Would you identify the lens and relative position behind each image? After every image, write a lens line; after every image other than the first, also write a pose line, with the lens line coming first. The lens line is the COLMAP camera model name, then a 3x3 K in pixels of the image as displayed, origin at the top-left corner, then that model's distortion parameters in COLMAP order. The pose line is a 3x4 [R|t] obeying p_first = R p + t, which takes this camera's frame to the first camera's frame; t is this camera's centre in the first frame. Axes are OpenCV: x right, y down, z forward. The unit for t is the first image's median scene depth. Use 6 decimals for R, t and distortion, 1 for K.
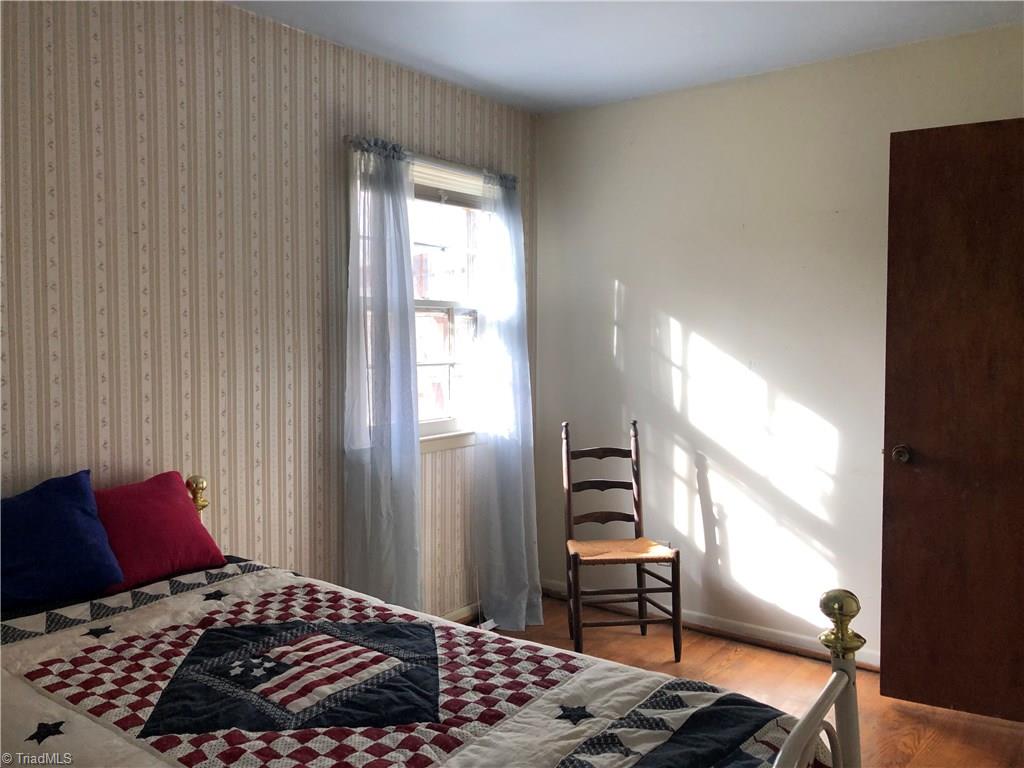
lens RADIAL K [[845.3, 0, 504.8], [0, 845.3, 380.9], [0, 0, 1]] dist [0.026648, -0.013692]
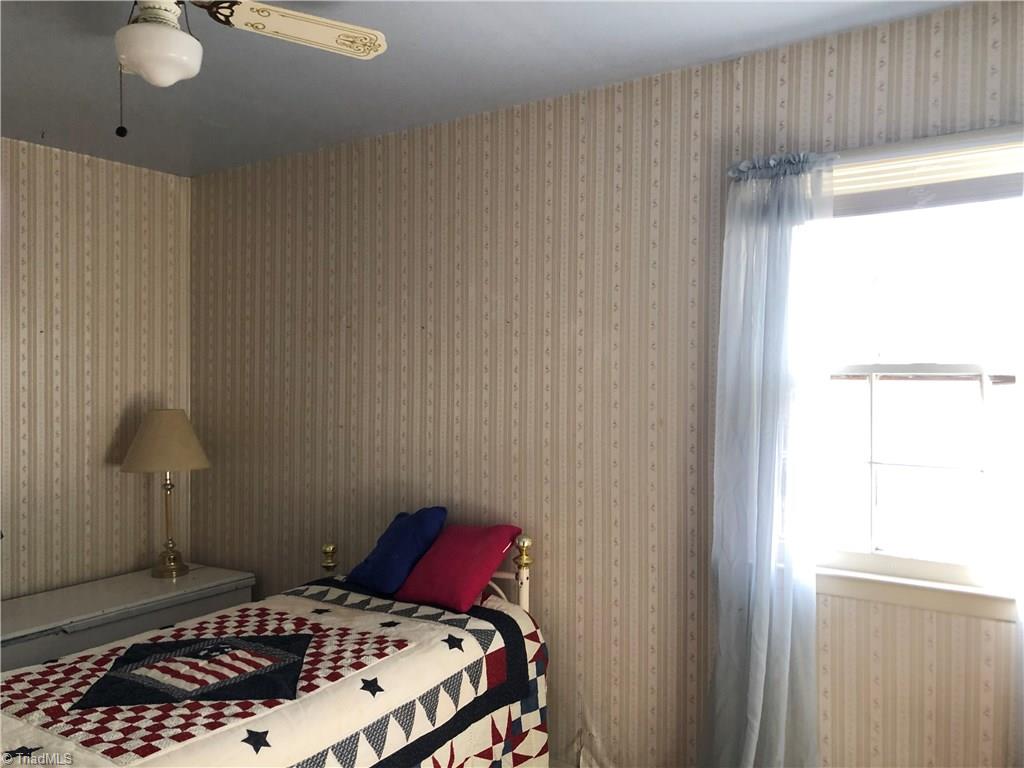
lens RADIAL K [[849.9, 0, 505.4], [0, 849.9, 381.5], [0, 0, 1]] dist [0.024765, -0.000788]
pose [[0.033861, 0.009587, -0.999381, 0.989554], [-0.056103, 0.998395, 0.007677, -0.127598], [0.997851, 0.055808, 0.034344, 1.235326]]
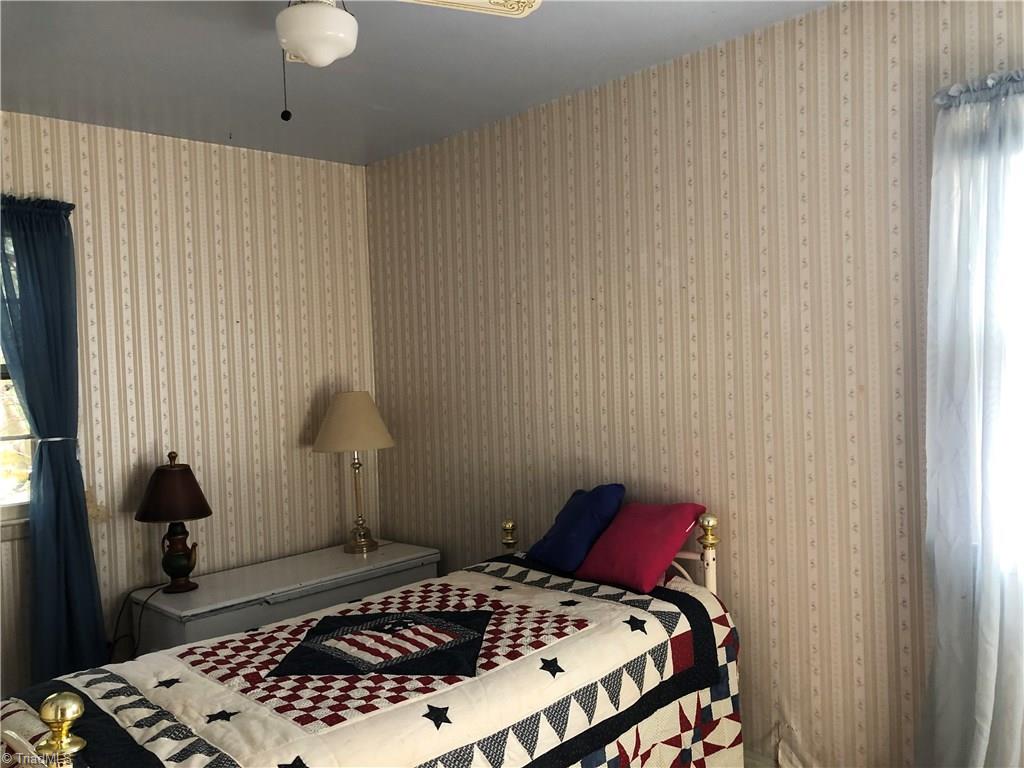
lens RADIAL K [[845.3, 0, 504.8], [0, 845.3, 380.9], [0, 0, 1]] dist [0.026648, -0.013692]
pose [[-0.178536, 0.033768, -0.983354, 0.932253], [-0.016801, 0.999161, 0.037361, -0.114141], [0.983790, 0.023192, -0.177819, 1.247371]]
